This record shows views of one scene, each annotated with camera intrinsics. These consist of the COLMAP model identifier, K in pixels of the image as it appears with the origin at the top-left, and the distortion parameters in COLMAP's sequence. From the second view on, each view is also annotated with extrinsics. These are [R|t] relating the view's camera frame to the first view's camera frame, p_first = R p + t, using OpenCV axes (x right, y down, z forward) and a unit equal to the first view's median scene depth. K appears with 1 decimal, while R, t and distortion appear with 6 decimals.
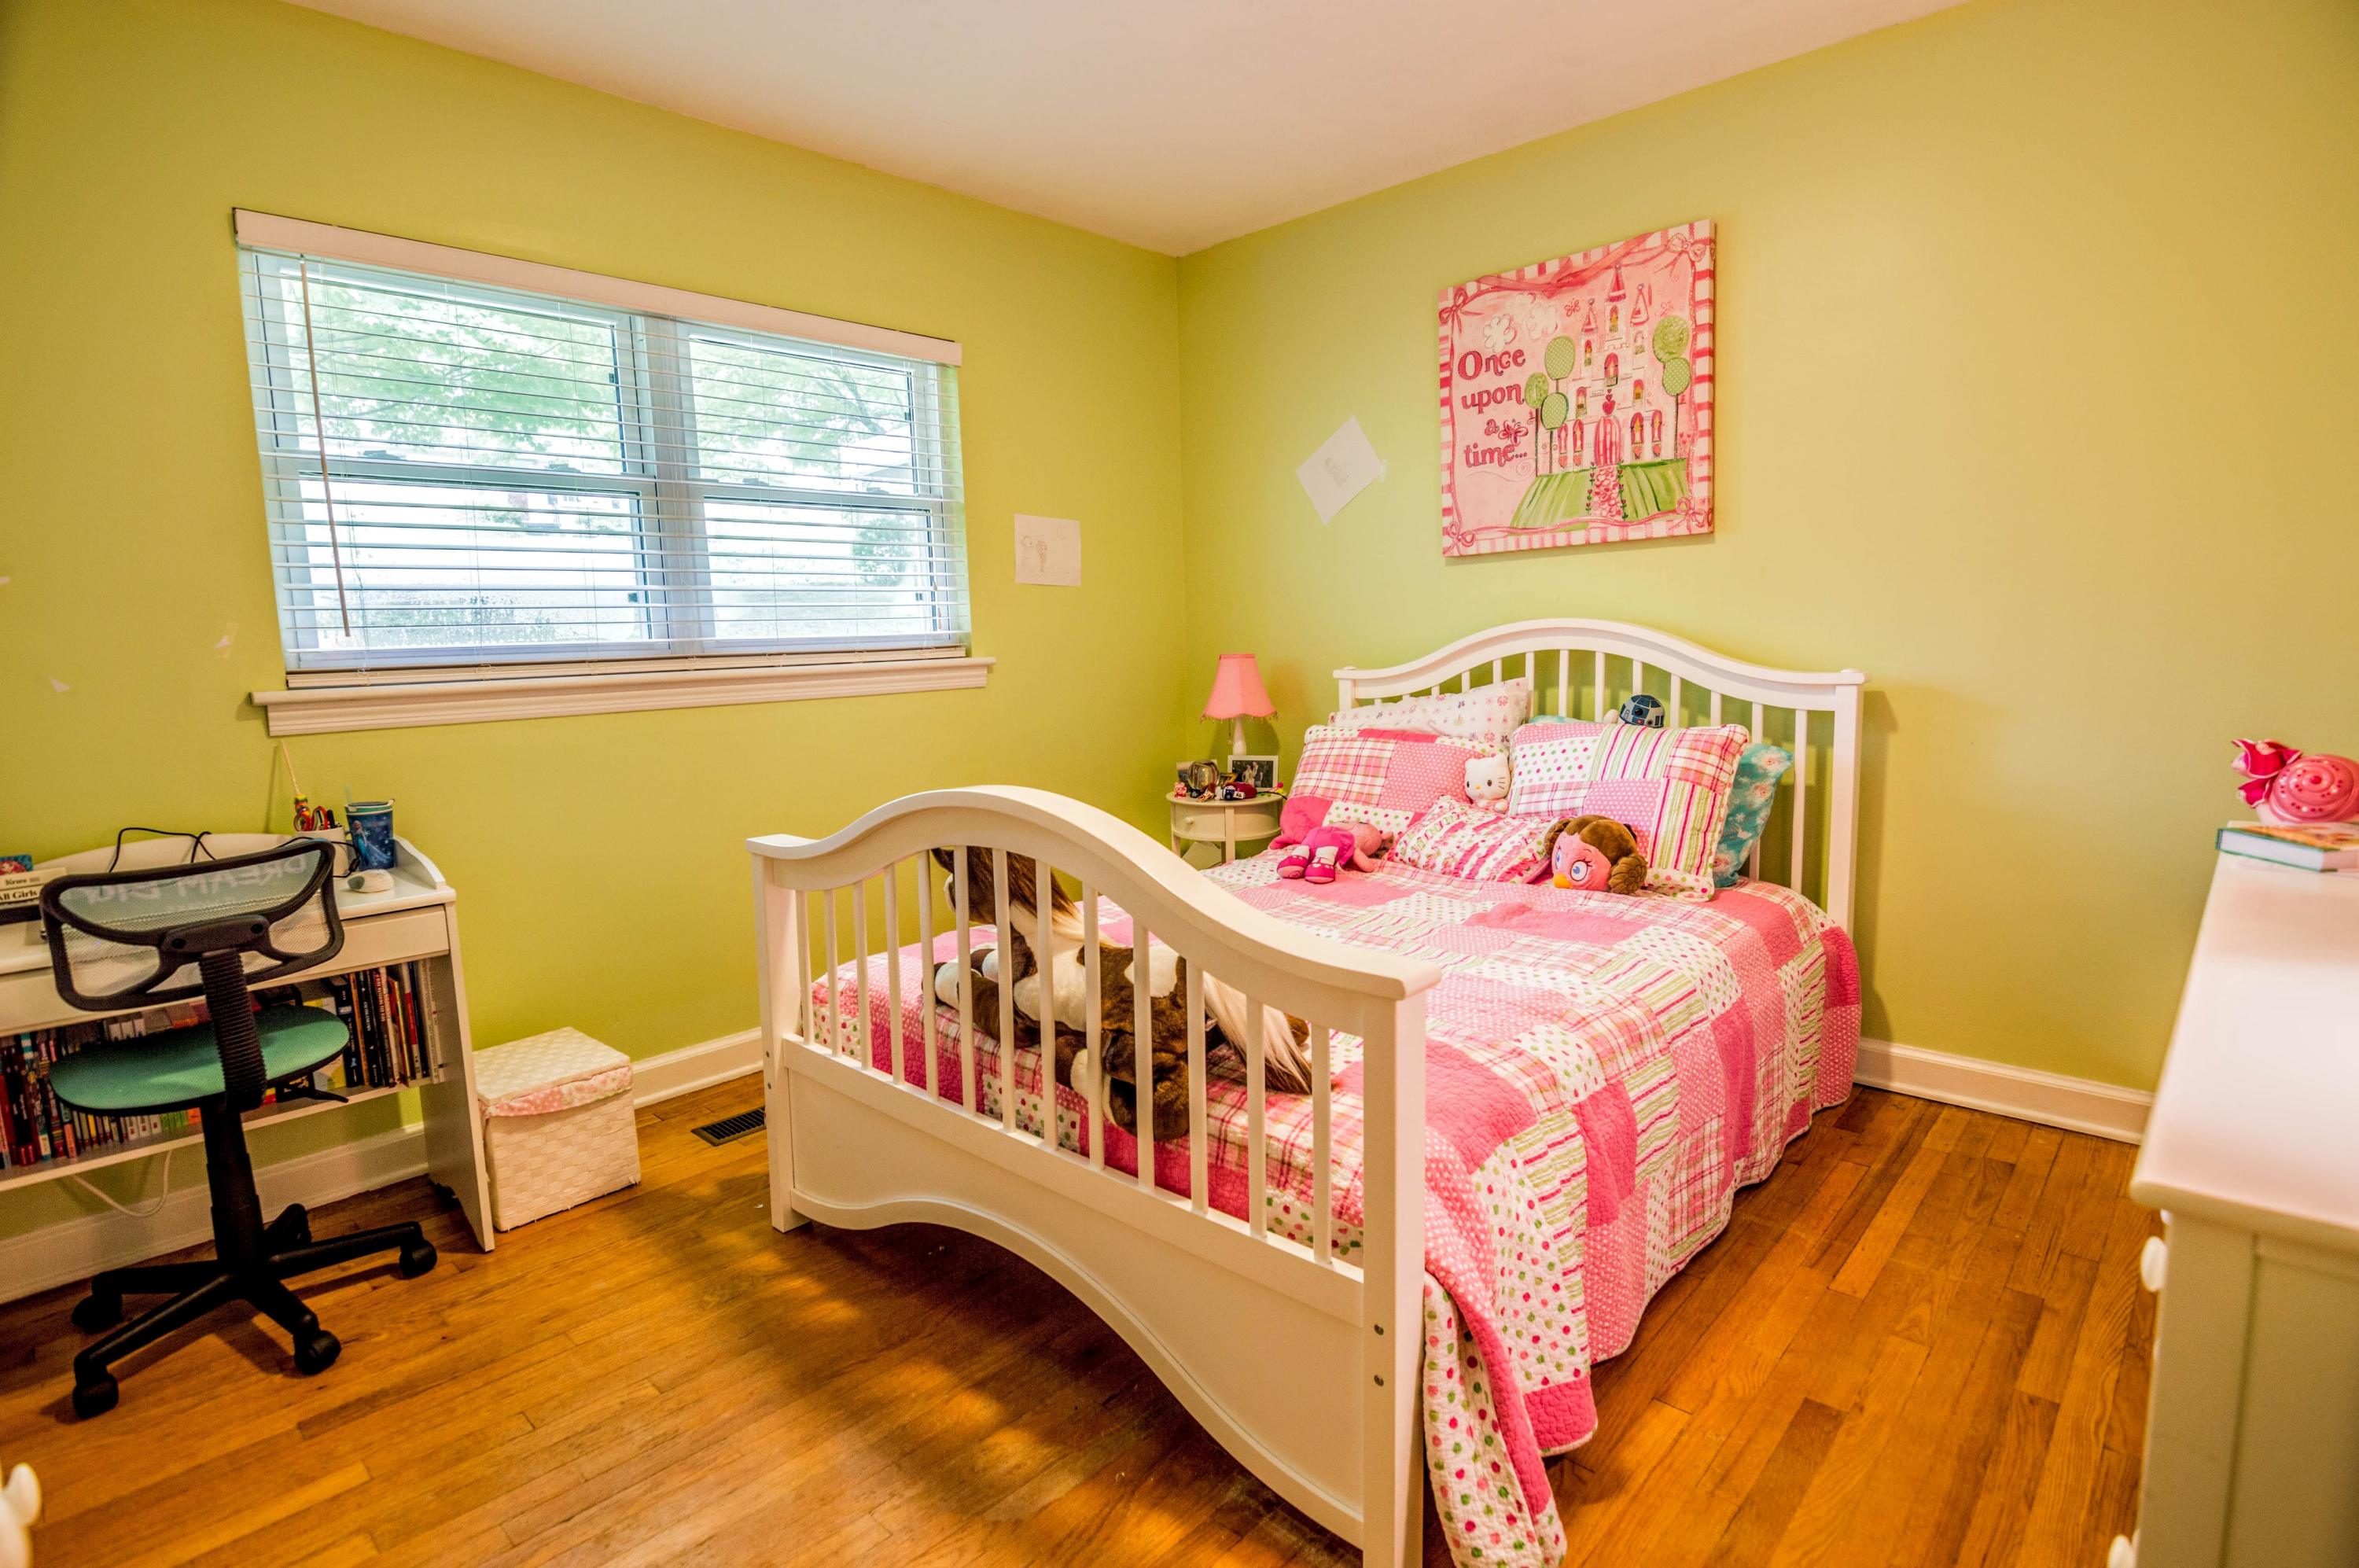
lens RADIAL K [[1186.1, 0, 1186.1], [0, 1186.1, 776.7], [0, 0, 1]] dist [-0.006744, -0.006401]
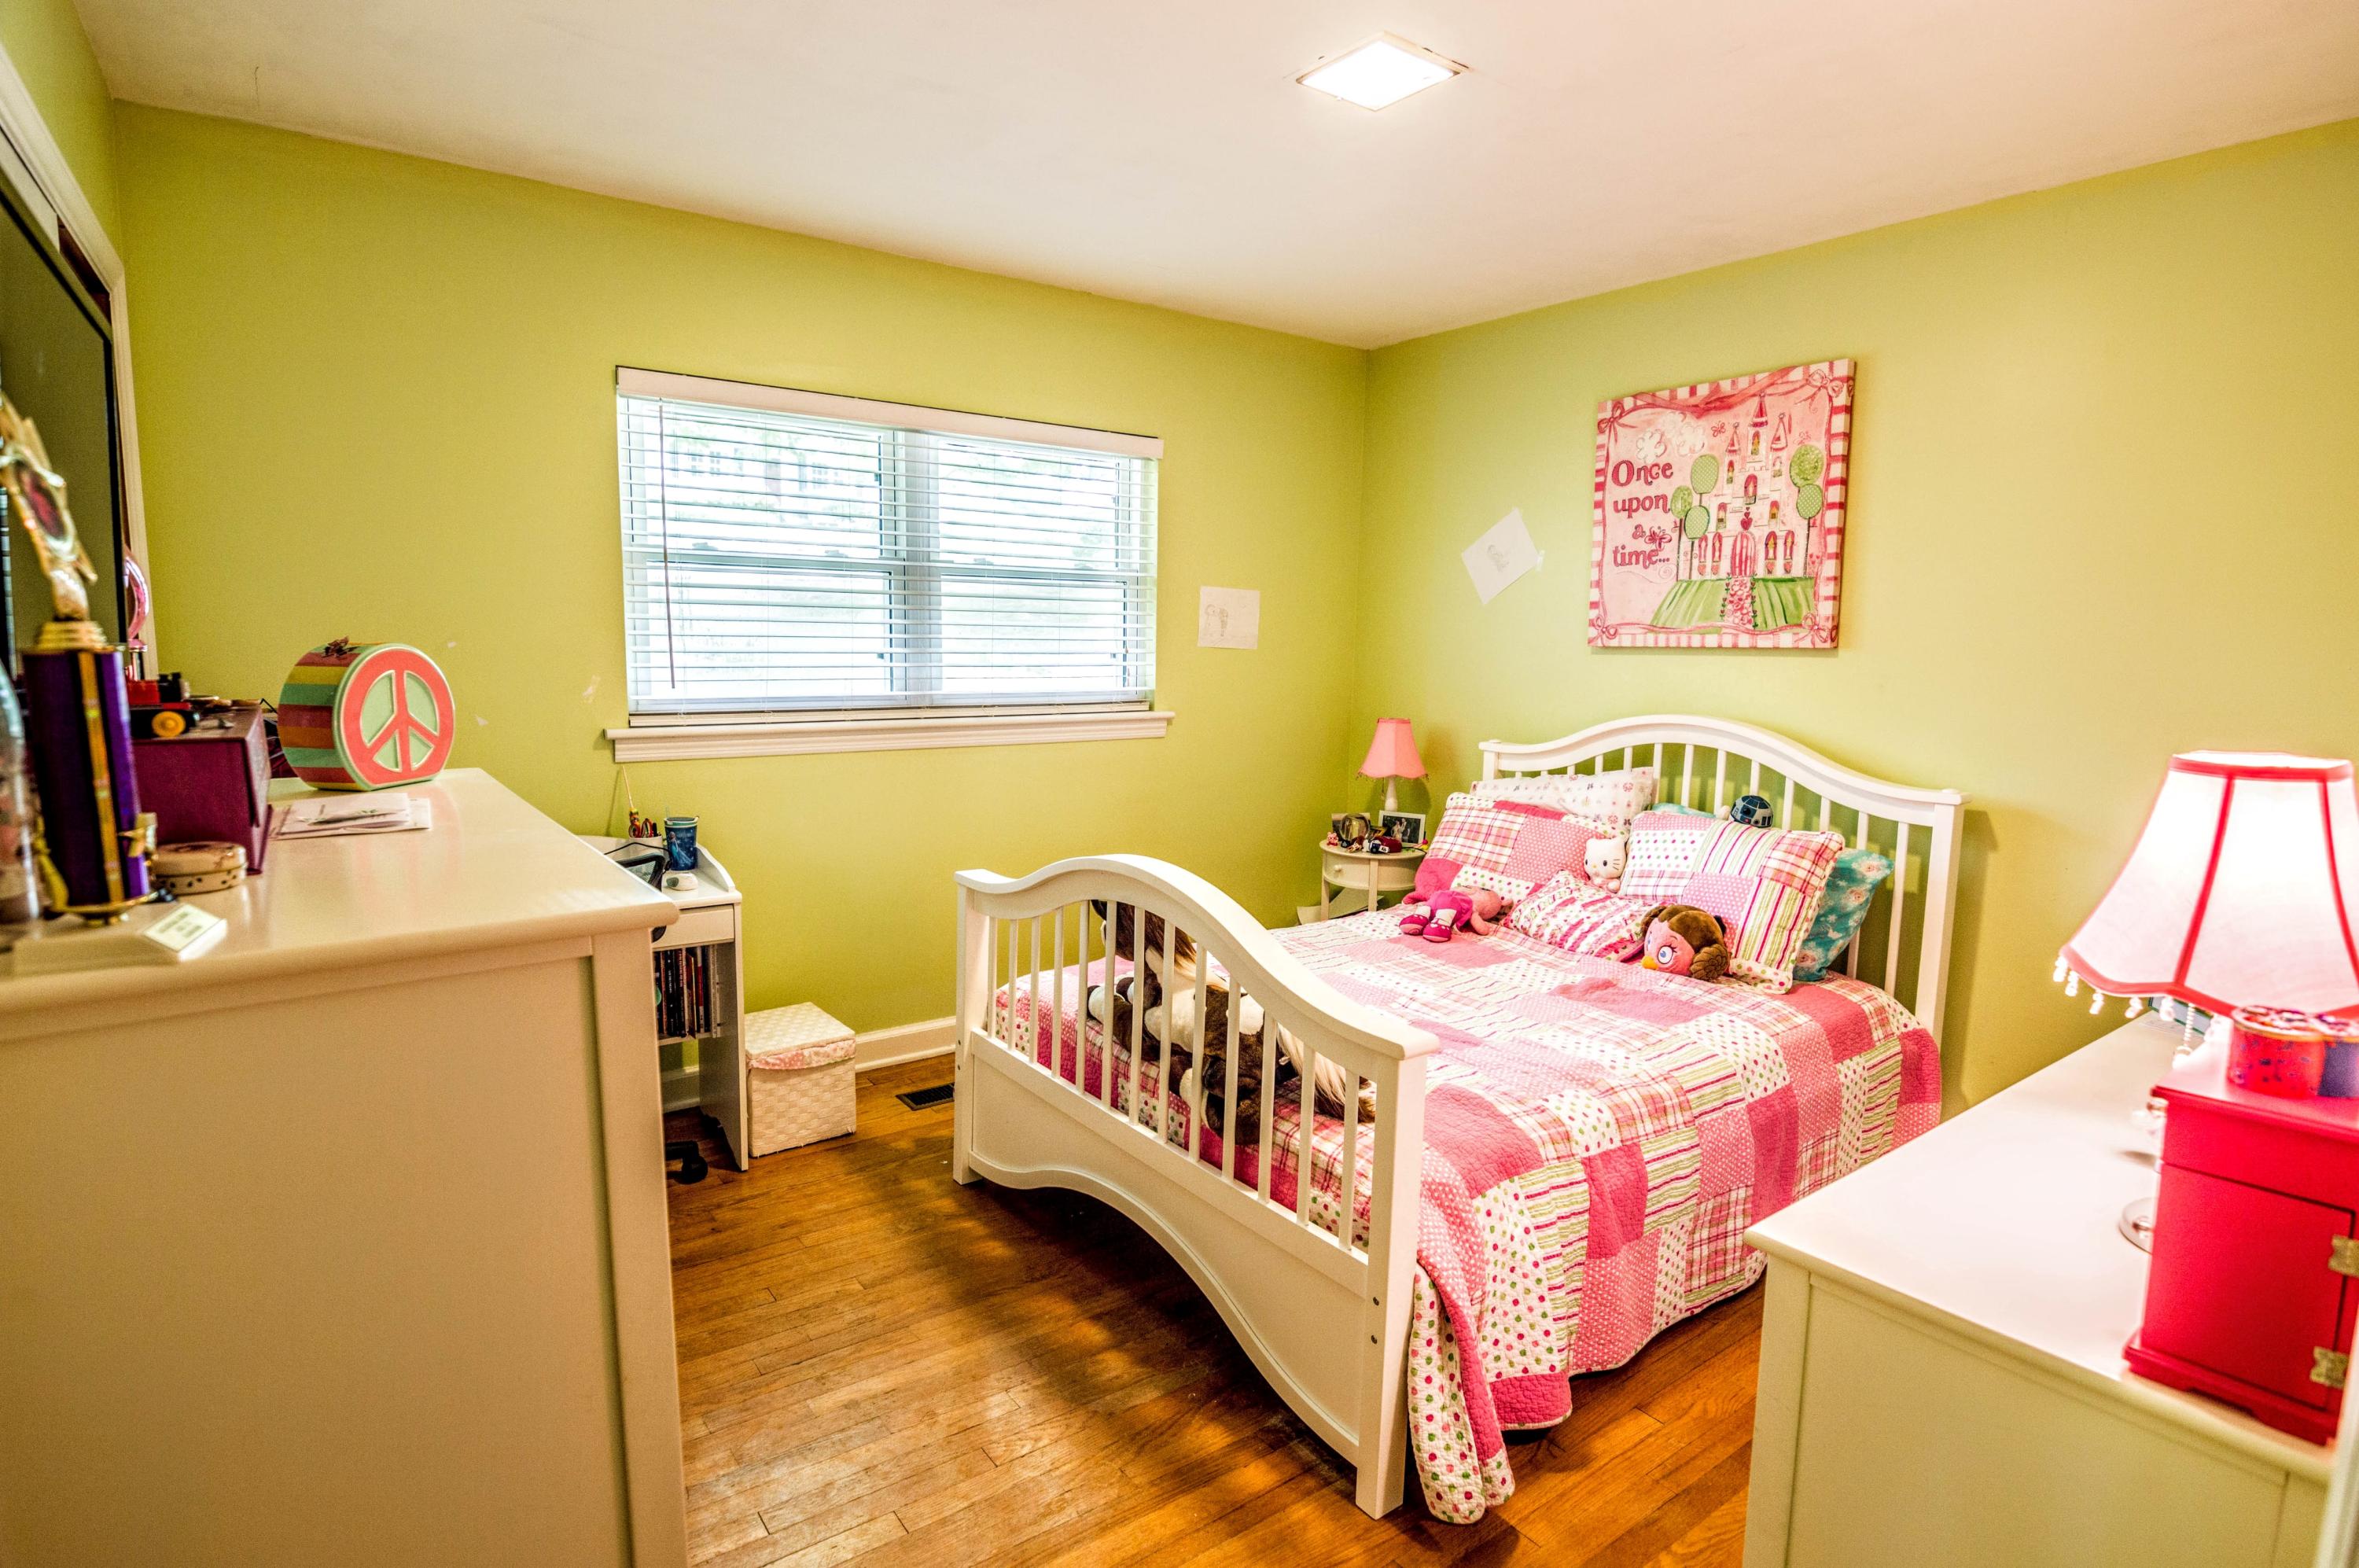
lens RADIAL K [[1186.1, 0, 1178.8], [0, 1186.1, 796.6], [0, 0, 1]] dist [-0.006744, -0.006401]
pose [[0.982590, 0.071651, -0.171417, 0.070713], [-0.070561, 0.997430, 0.012452, -0.056336], [0.171869, -0.000140, 0.985120, -0.193550]]
